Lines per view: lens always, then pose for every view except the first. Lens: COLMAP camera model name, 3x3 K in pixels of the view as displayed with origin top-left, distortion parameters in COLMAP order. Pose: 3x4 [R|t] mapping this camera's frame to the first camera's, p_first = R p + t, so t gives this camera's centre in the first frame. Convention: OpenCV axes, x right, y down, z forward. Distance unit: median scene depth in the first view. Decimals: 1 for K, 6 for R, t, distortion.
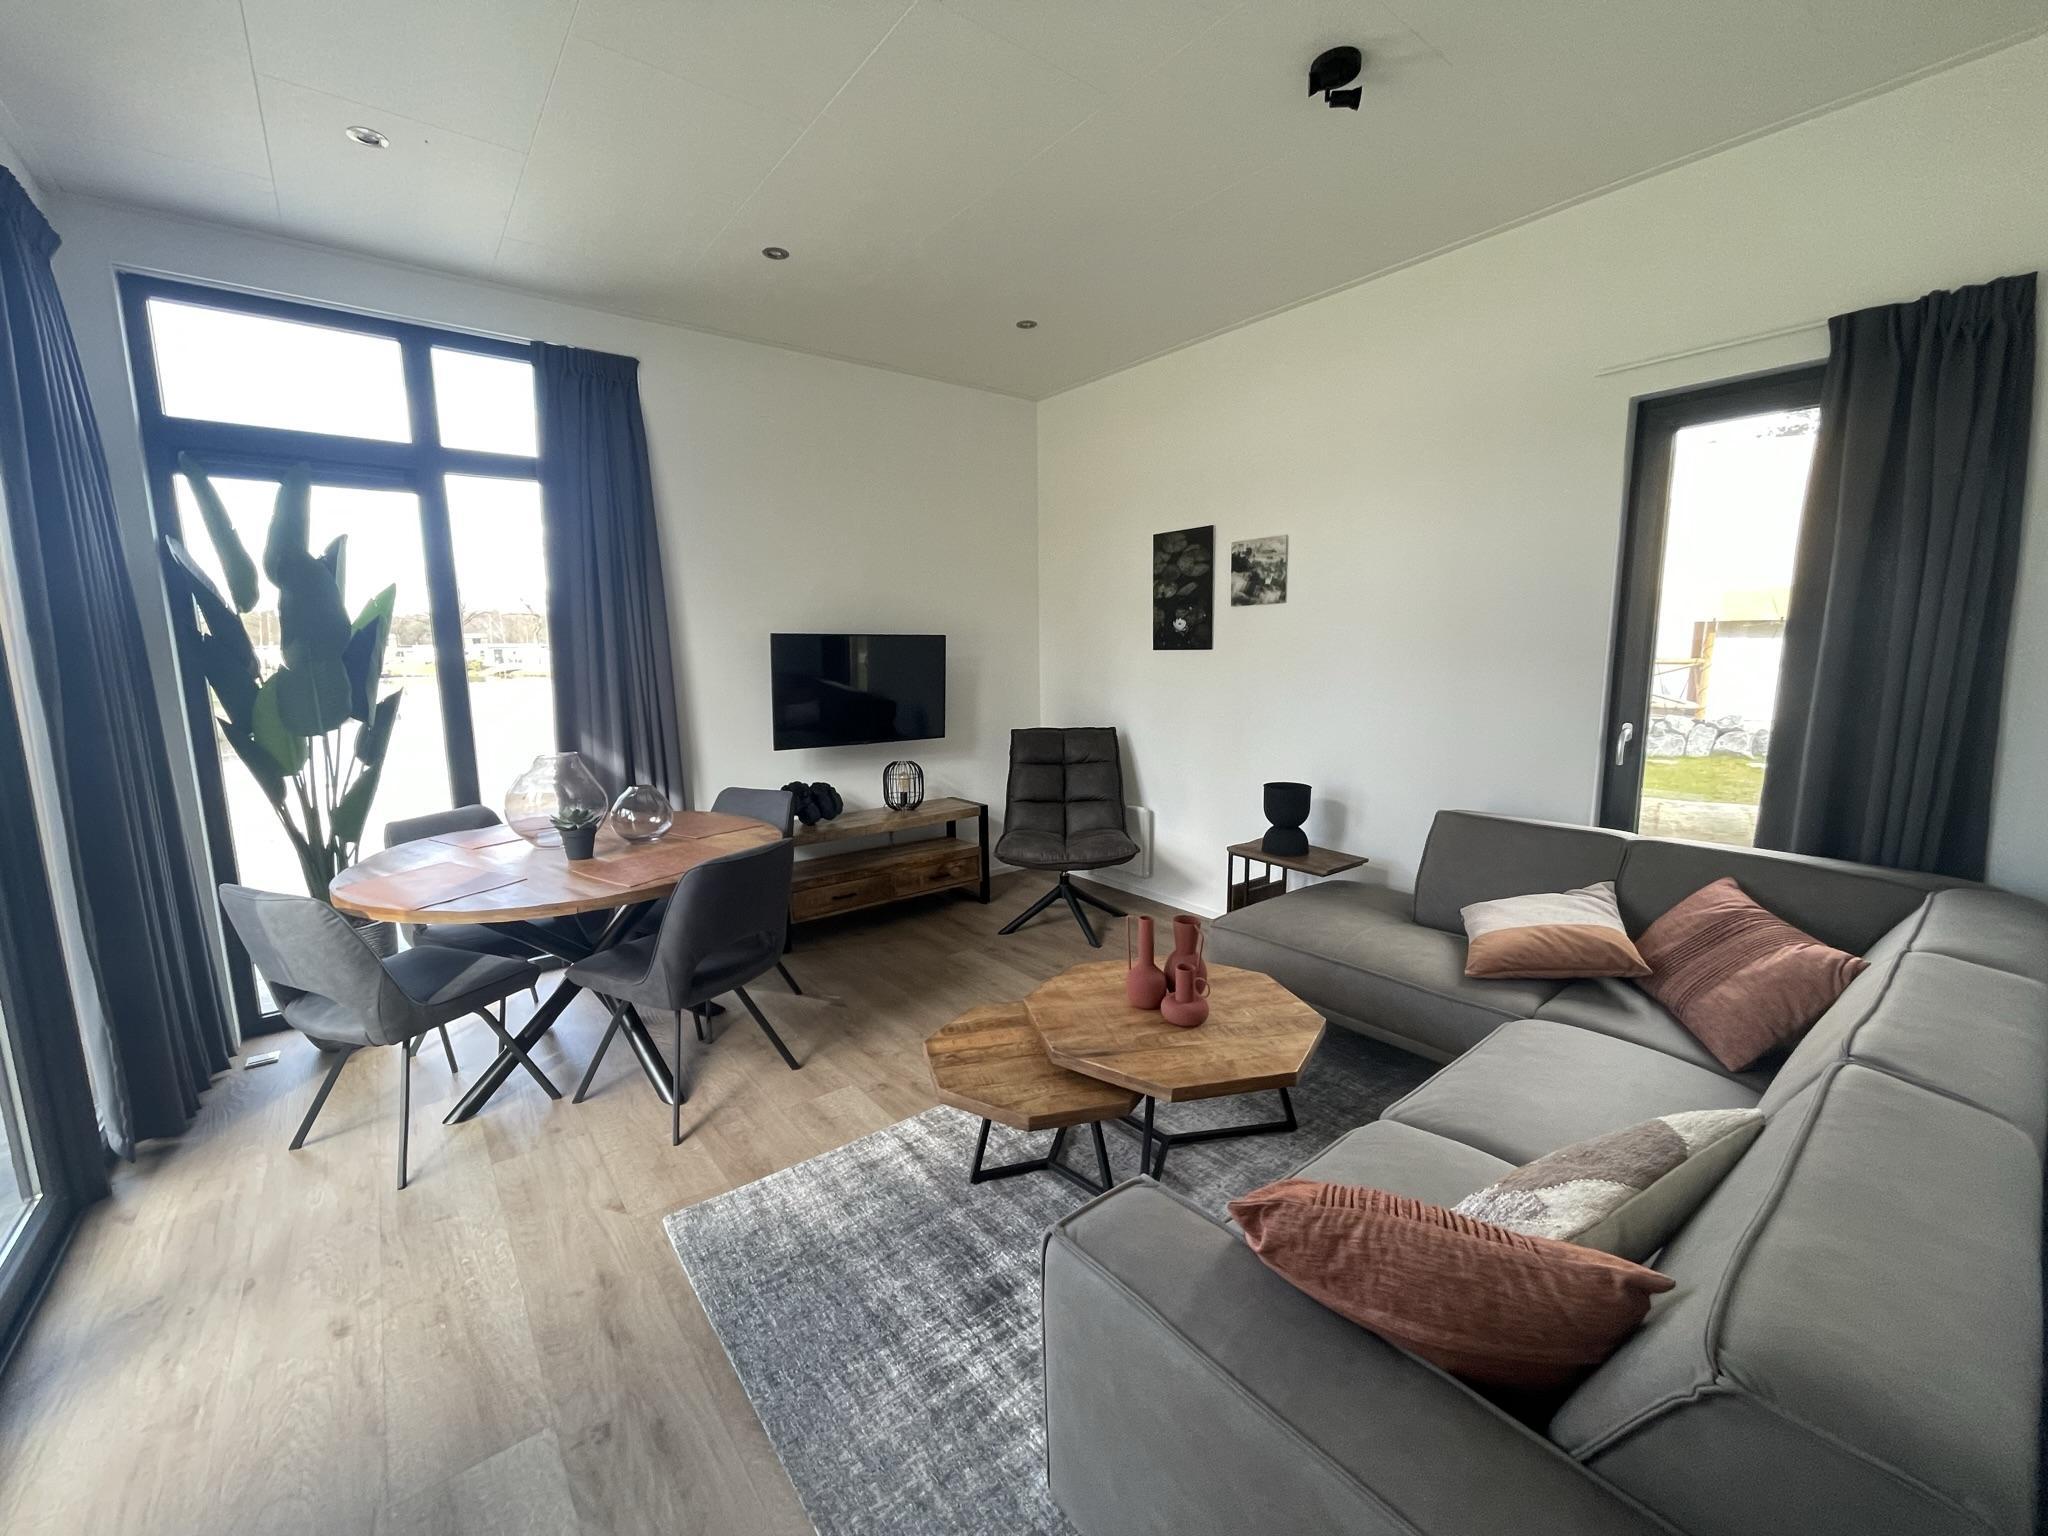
lens RADIAL K [[829.5, 0, 1024.0], [0, 829.5, 768.0], [0, 0, 1]] dist [0.000976, 0.000099]
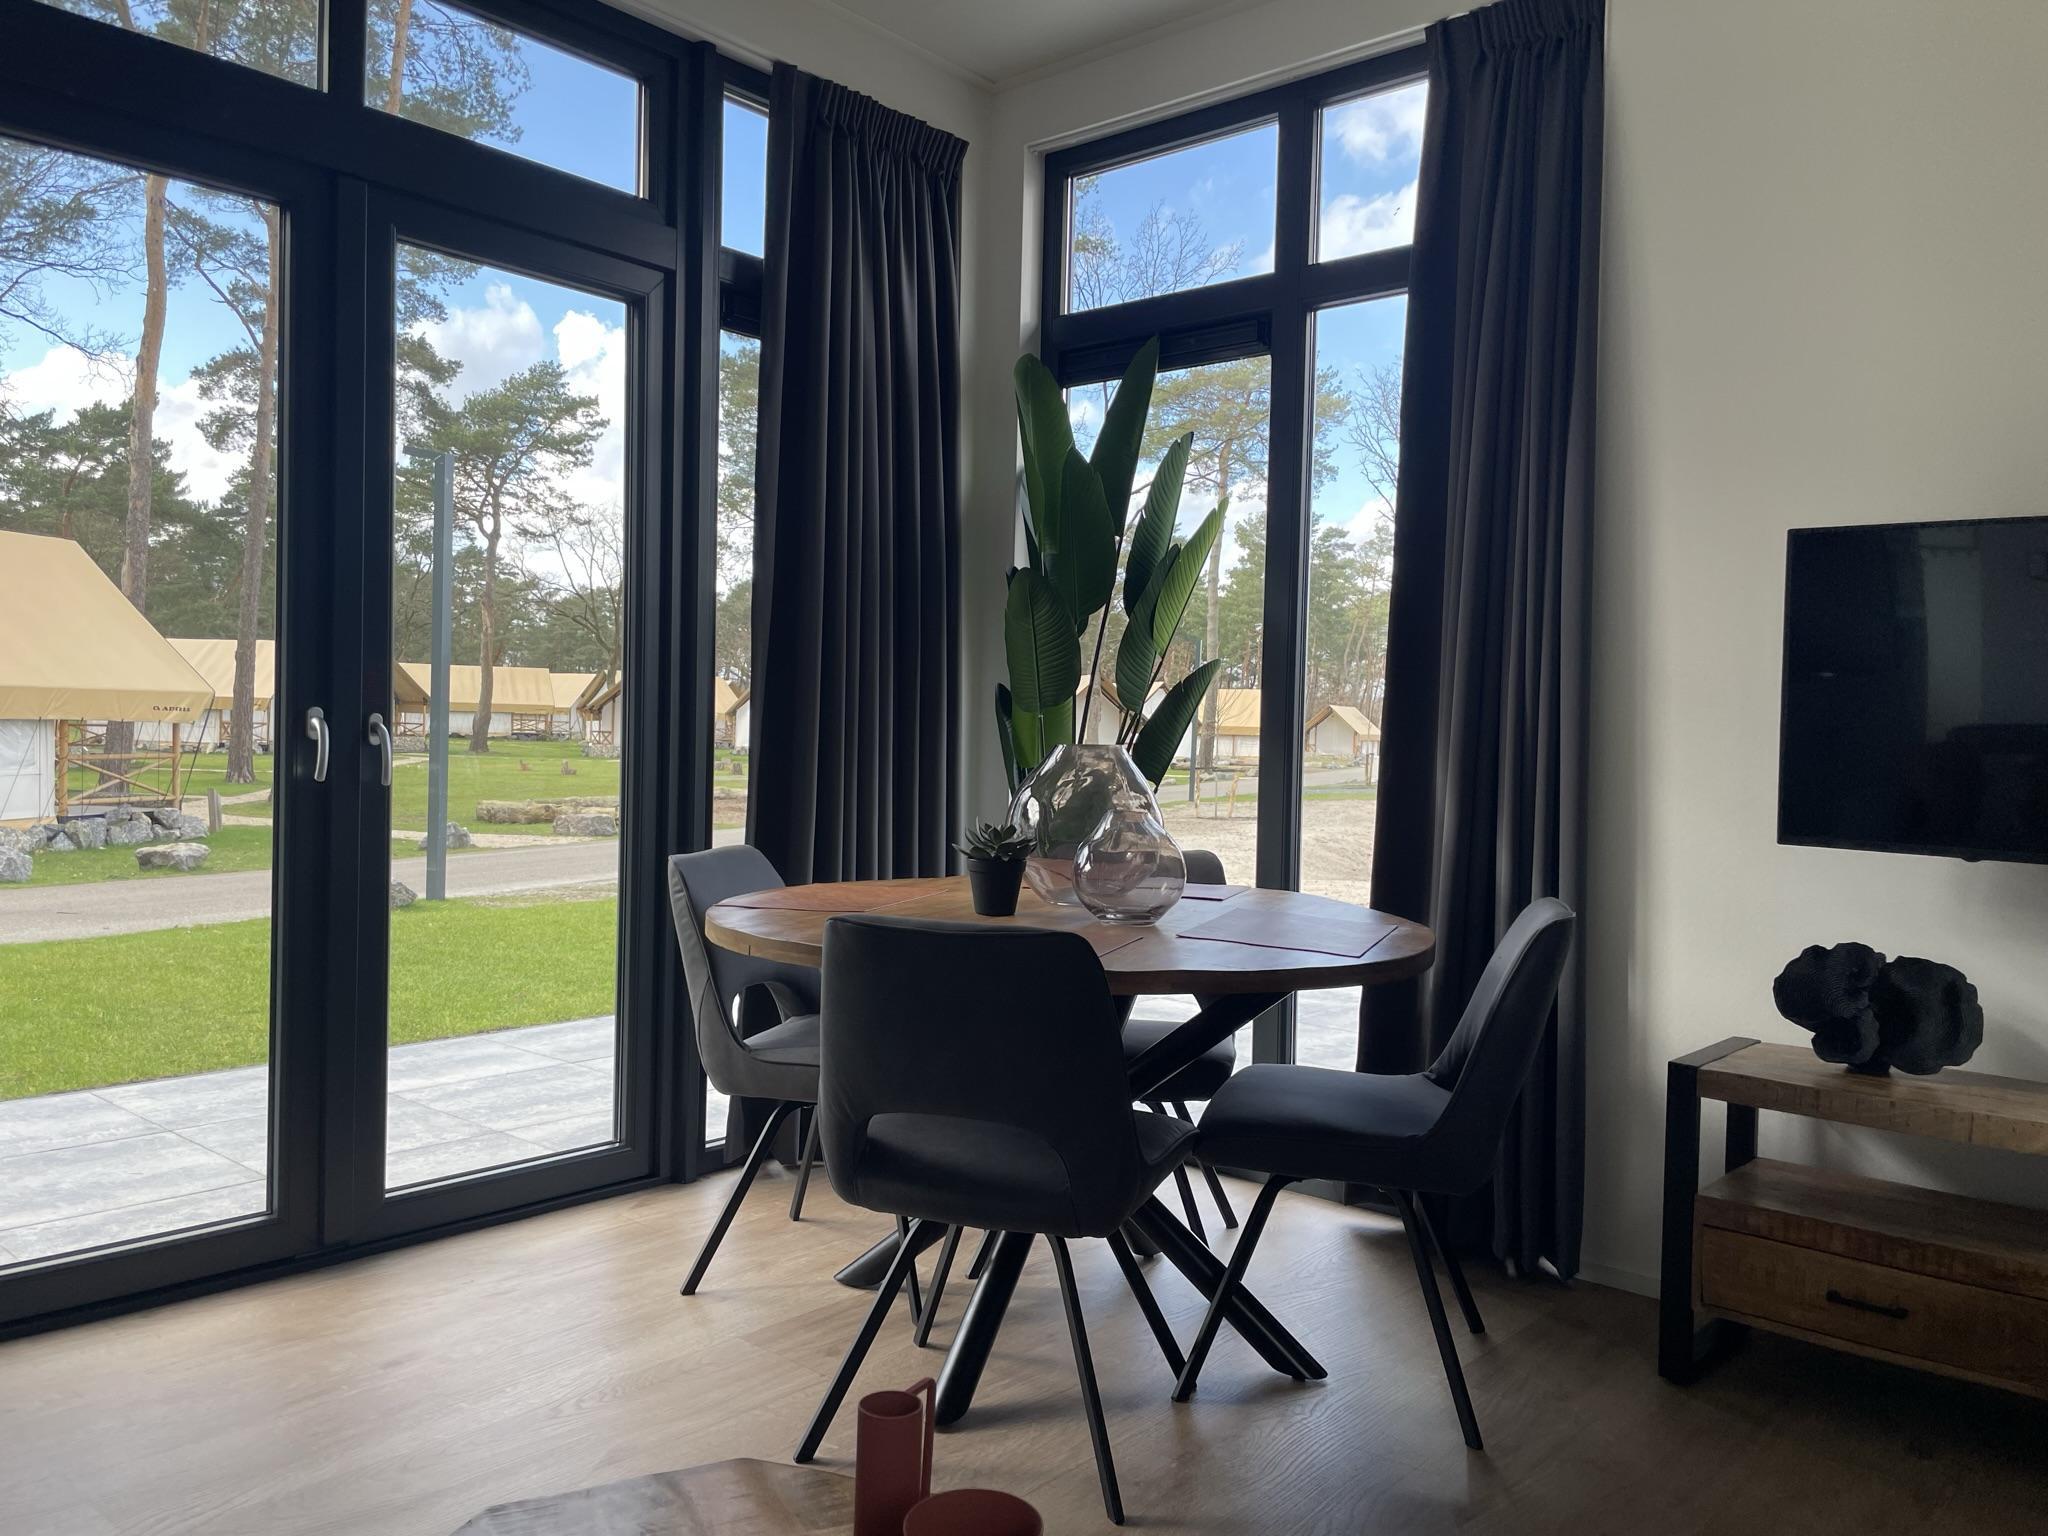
lens RADIAL K [[1539.7, 0, 1024.0], [0, 1539.7, 768.0], [0, 0, 1]] dist [0.002022, 0.001123]
pose [[0.186176, 0.039954, -0.981704, 0.368000], [-0.166658, 0.985978, 0.008522, -0.004288], [0.968279, 0.162022, 0.190224, 0.628585]]
